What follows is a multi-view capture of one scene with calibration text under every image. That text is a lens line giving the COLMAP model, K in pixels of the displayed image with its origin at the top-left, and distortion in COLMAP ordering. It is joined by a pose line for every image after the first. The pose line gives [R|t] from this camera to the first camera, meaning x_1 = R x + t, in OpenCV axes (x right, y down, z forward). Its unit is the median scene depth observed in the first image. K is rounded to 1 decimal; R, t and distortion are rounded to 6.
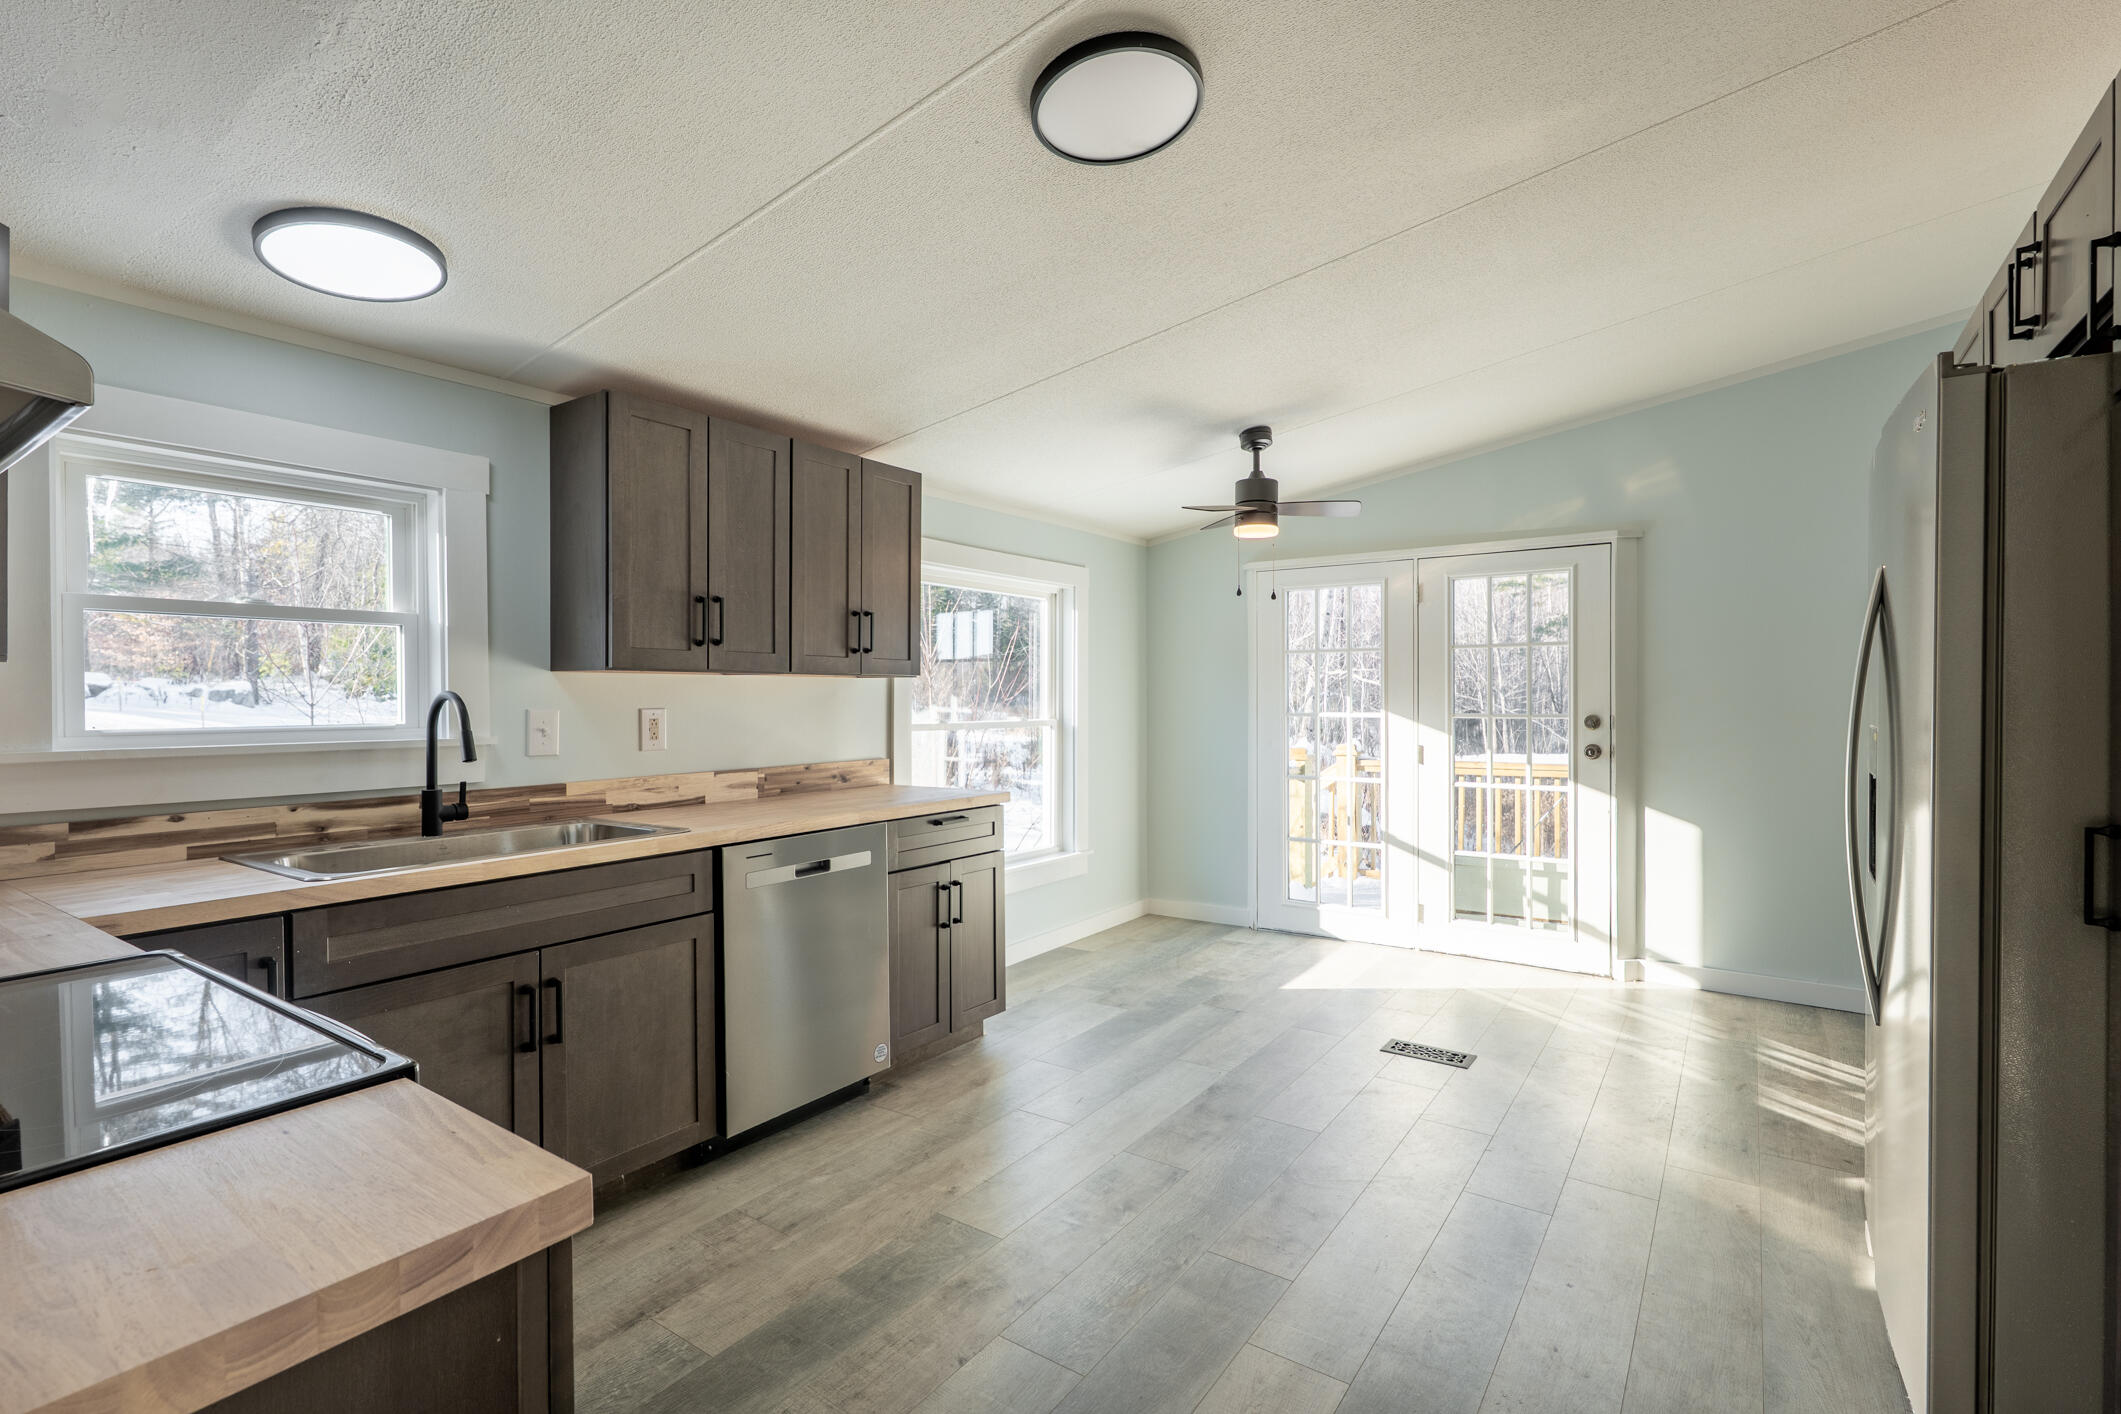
lens RADIAL K [[981.4, 0, 1058.4], [0, 981.4, 704.6], [0, 0, 1]] dist [0.004632, 0.001320]
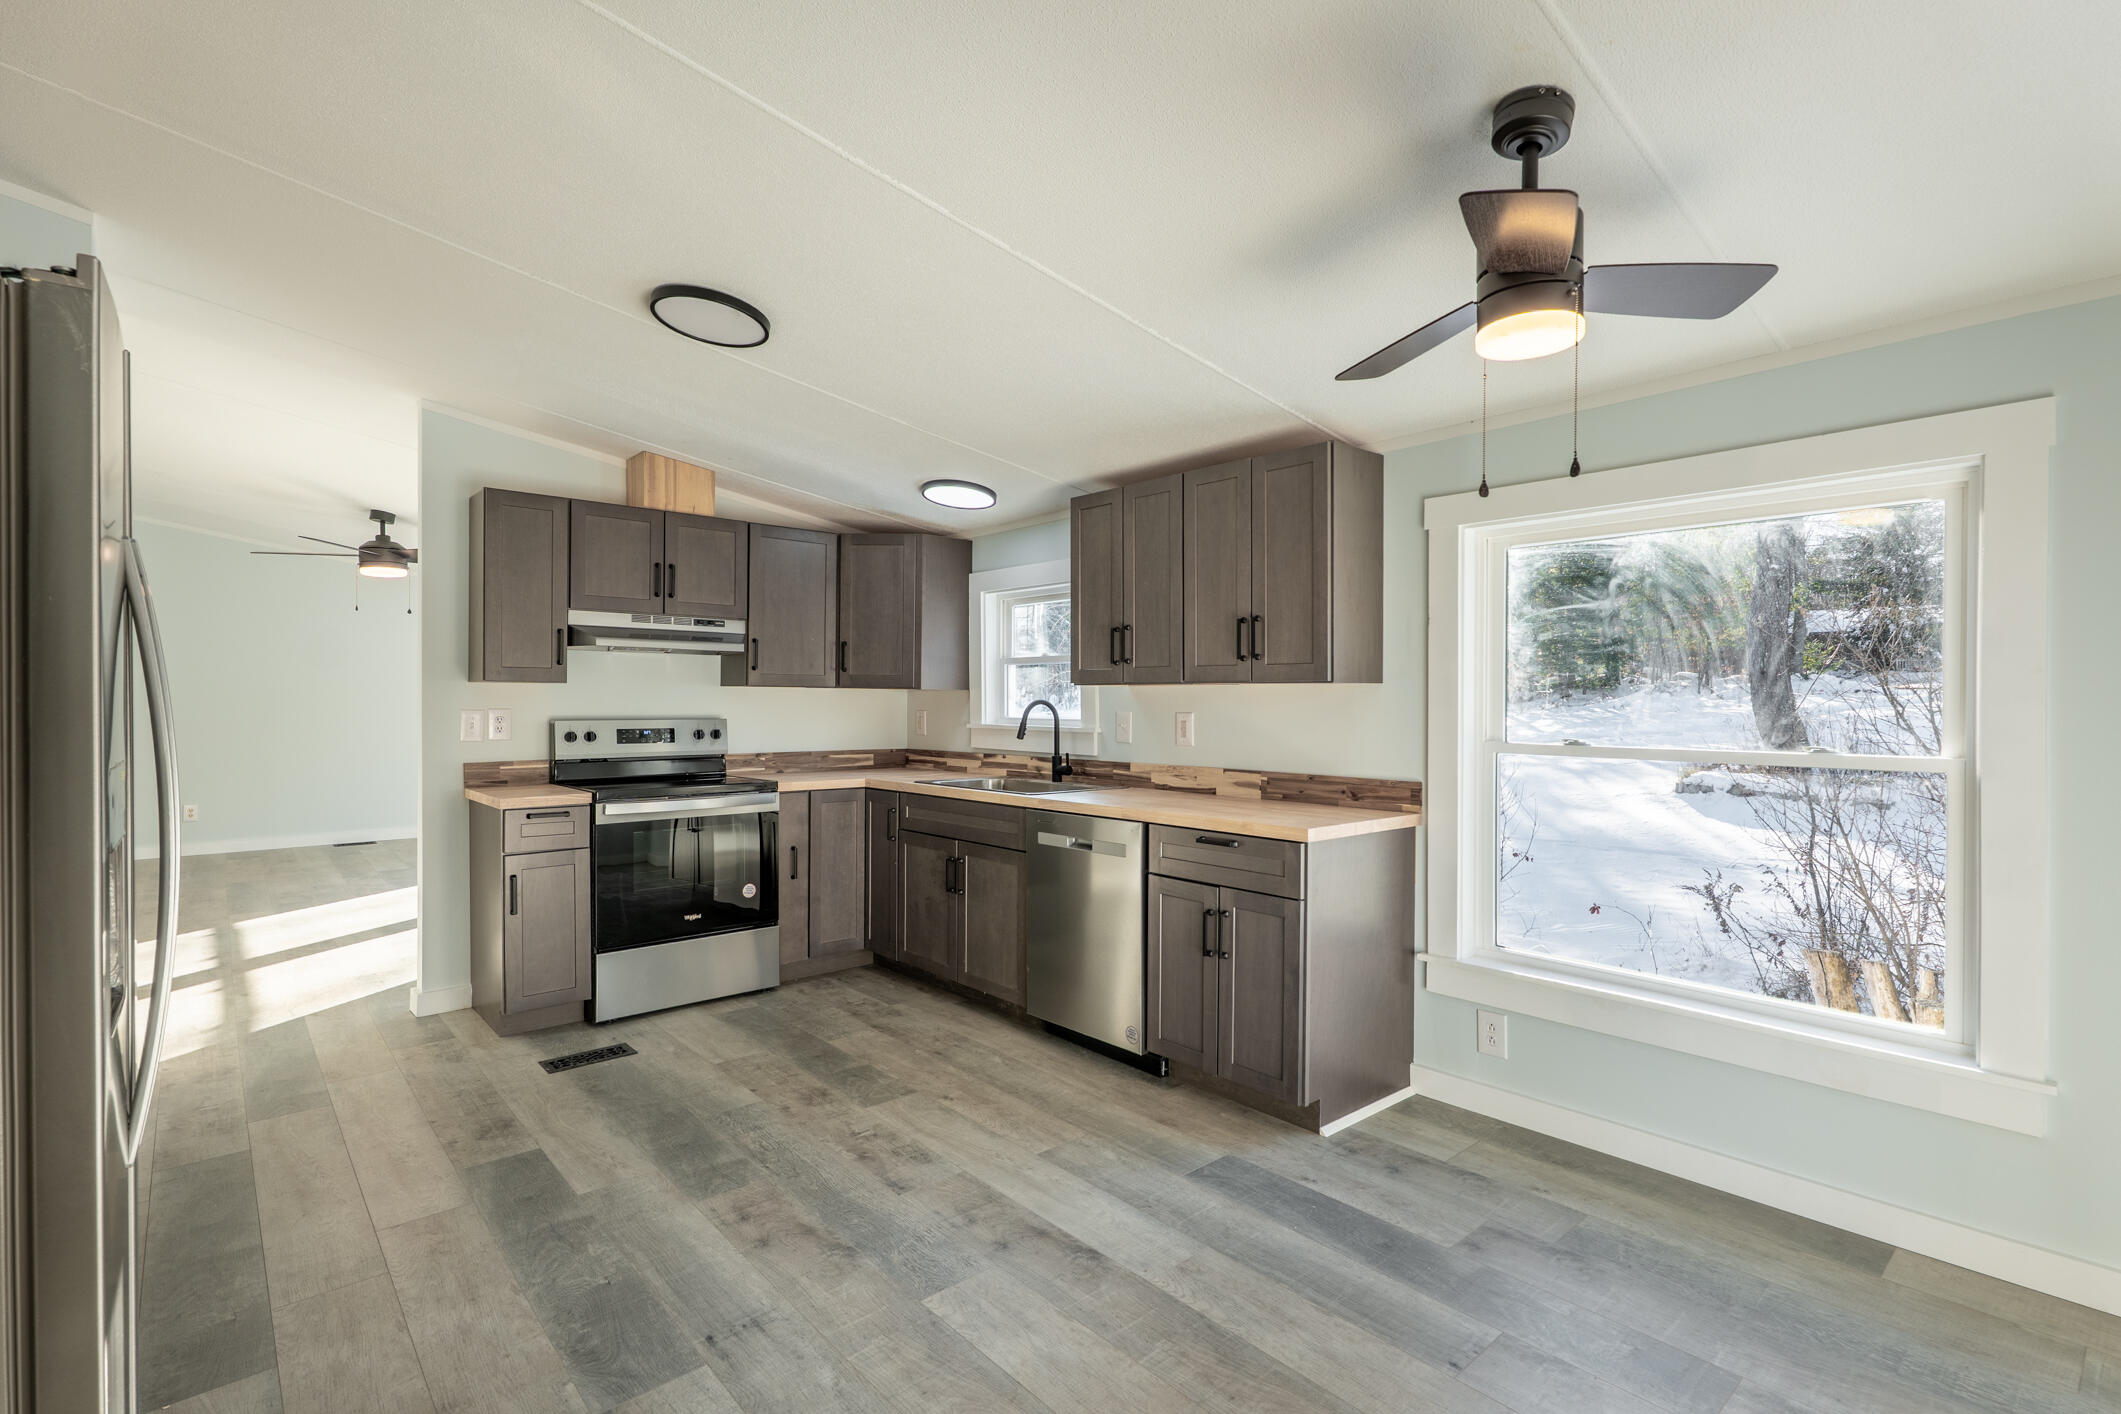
lens RADIAL K [[981.4, 0, 1066.8], [0, 981.4, 706.4], [0, 0, 1]] dist [0.004632, 0.001320]
pose [[-0.226183, 0.009191, -0.974042, 0.603661], [-0.009550, 0.999887, 0.011652, -0.012492], [0.974038, 0.011938, -0.226069, 0.799980]]
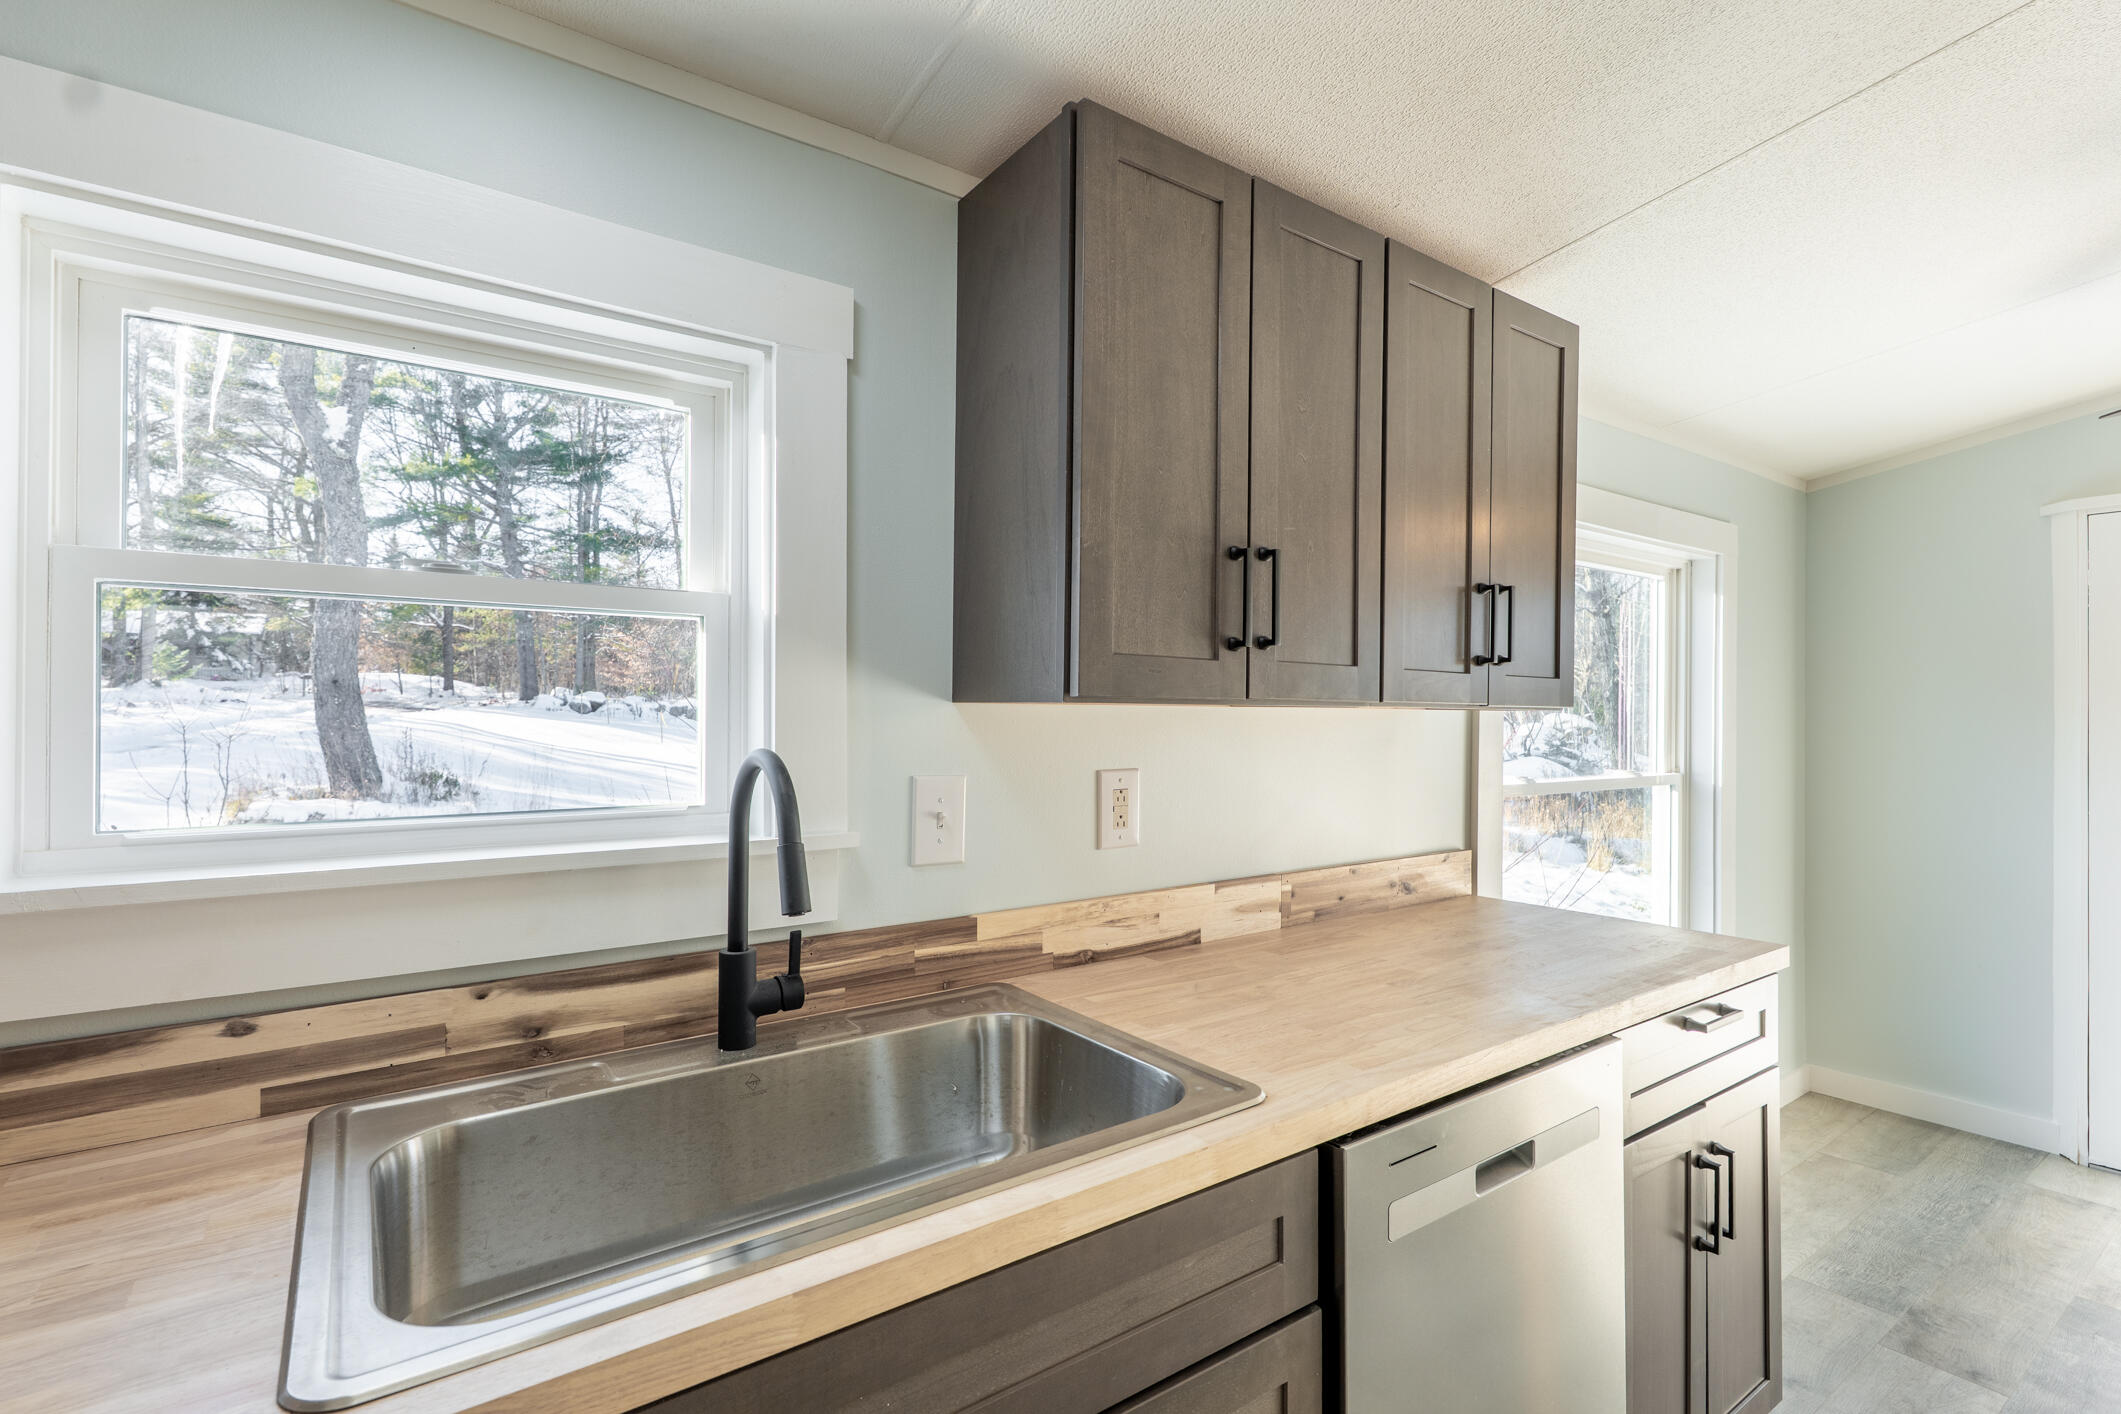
lens RADIAL K [[981.4, 0, 1060.5], [0, 981.4, 708.5], [0, 0, 1]] dist [0.004632, 0.001320]
pose [[0.942107, 0.005384, -0.335270, -0.184232], [-0.010119, 0.999872, -0.012377, -0.015987], [0.335161, 0.015053, 0.942041, 0.337247]]
